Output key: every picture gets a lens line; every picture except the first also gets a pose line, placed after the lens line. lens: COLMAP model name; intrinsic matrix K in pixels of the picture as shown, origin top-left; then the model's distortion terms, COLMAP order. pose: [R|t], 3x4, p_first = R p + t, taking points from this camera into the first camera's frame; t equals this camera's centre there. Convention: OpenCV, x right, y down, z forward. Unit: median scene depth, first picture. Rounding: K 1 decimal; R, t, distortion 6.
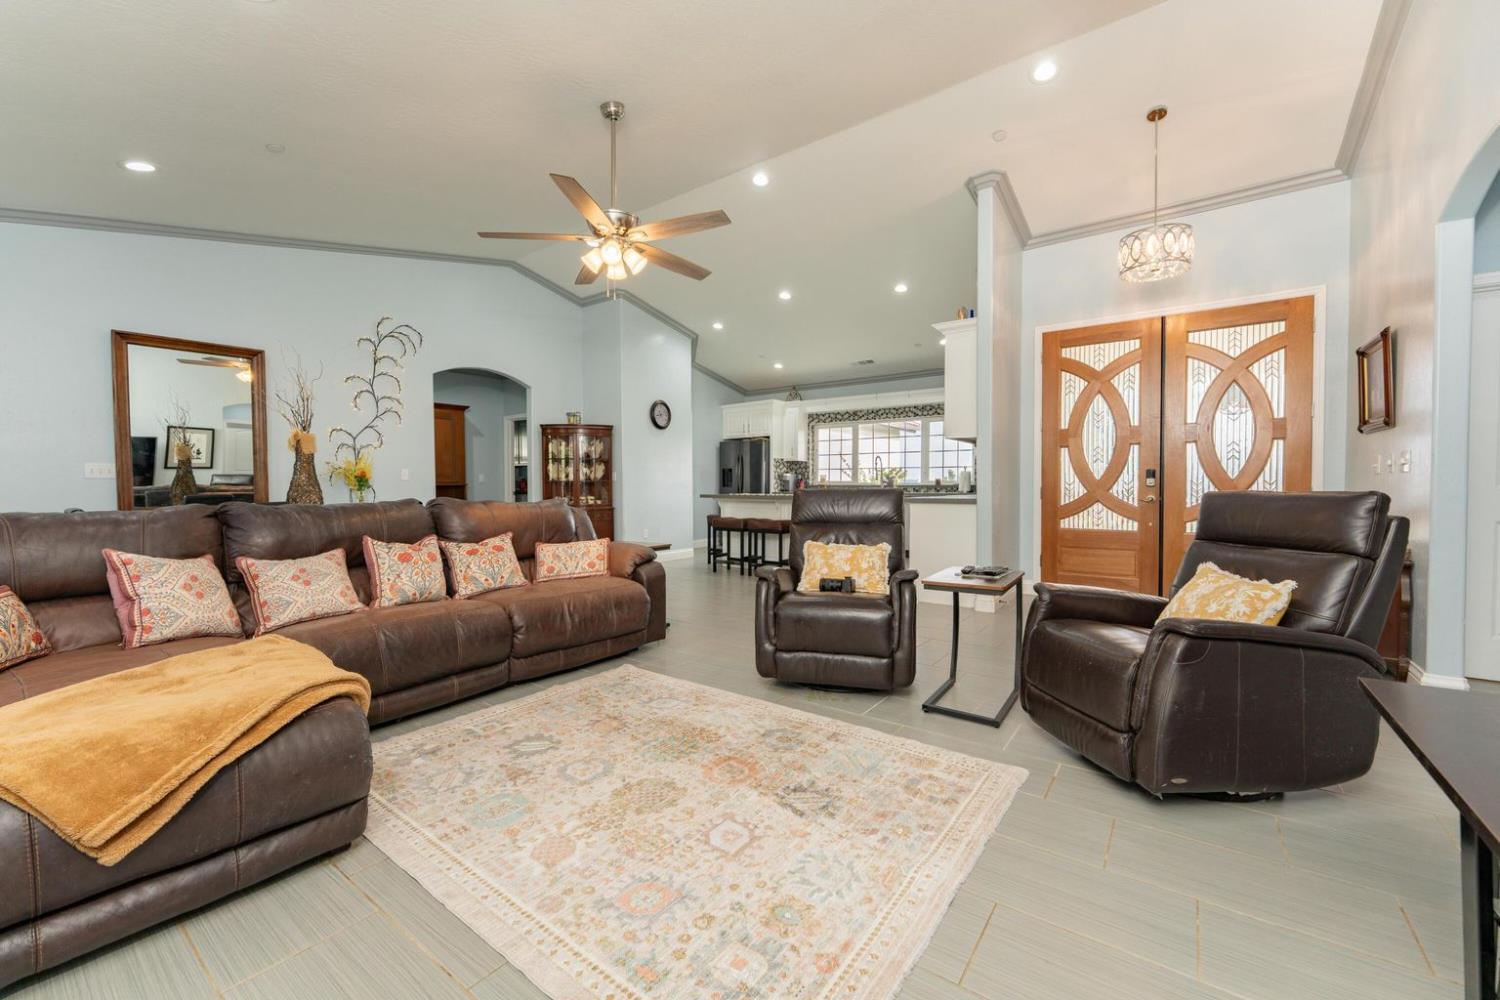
lens RADIAL K [[591.3, 0, 752.0], [0, 591.3, 492.9], [0, 0, 1]] dist [-0.004758, 0.000799]
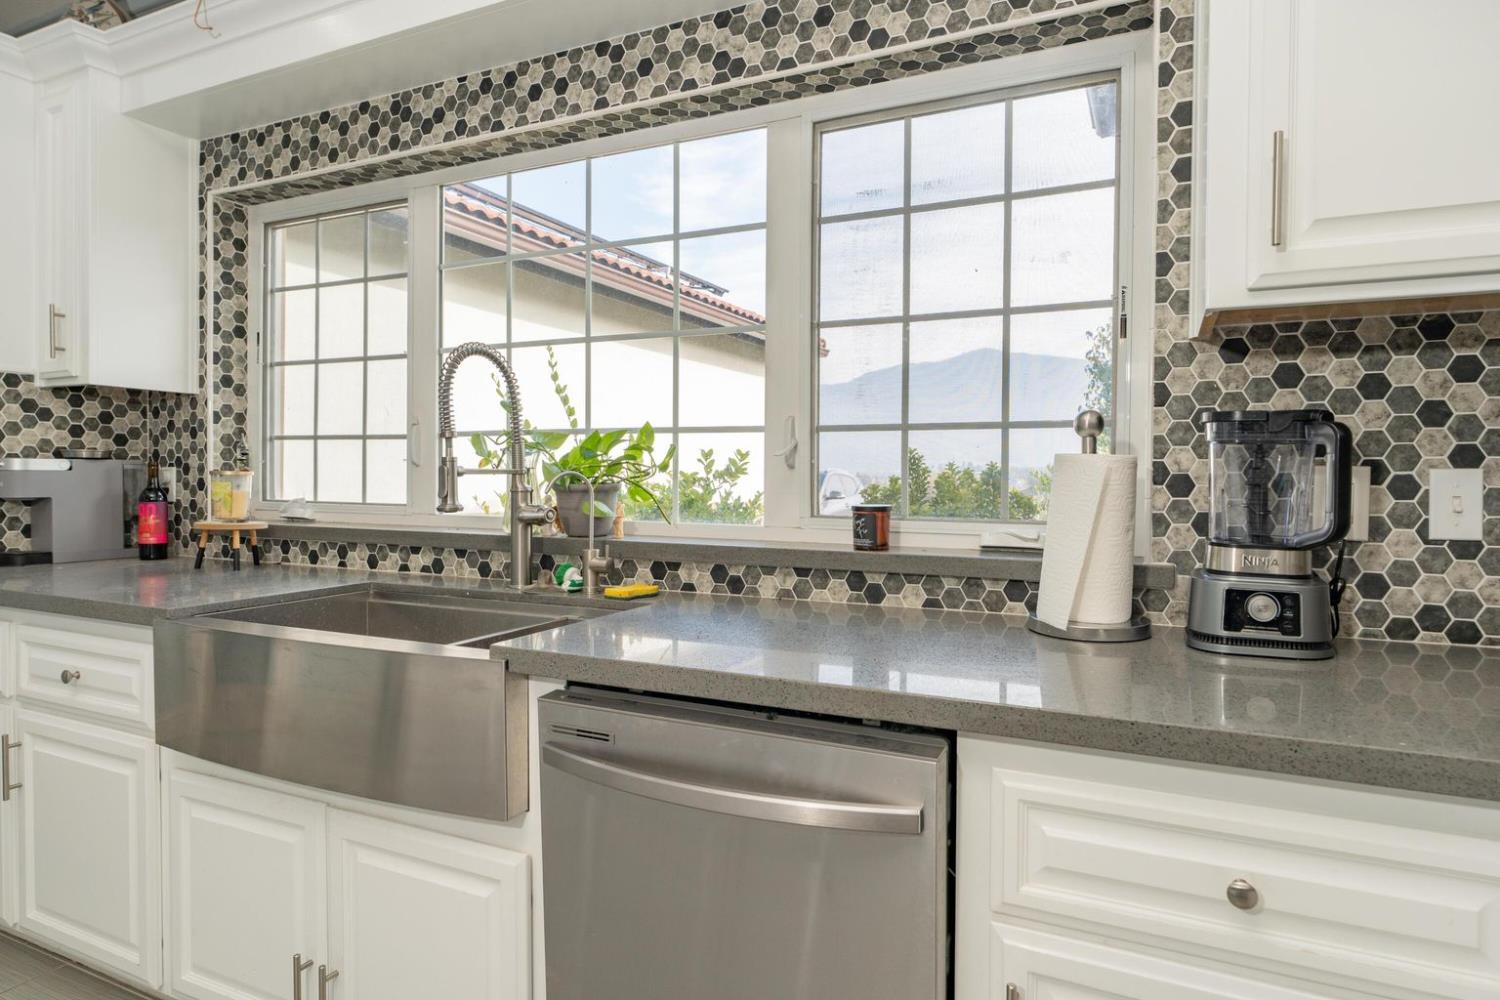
lens RADIAL K [[833.1, 0, 768.8], [0, 833.1, 487.6], [0, 0, 1]] dist [0.002245, -0.000914]
pose [[0.981075, 0.002135, 0.193617, 0.228510], [-0.003358, 0.999976, 0.005986, -0.026886], [-0.193600, -0.006523, 0.981059, 0.733731]]
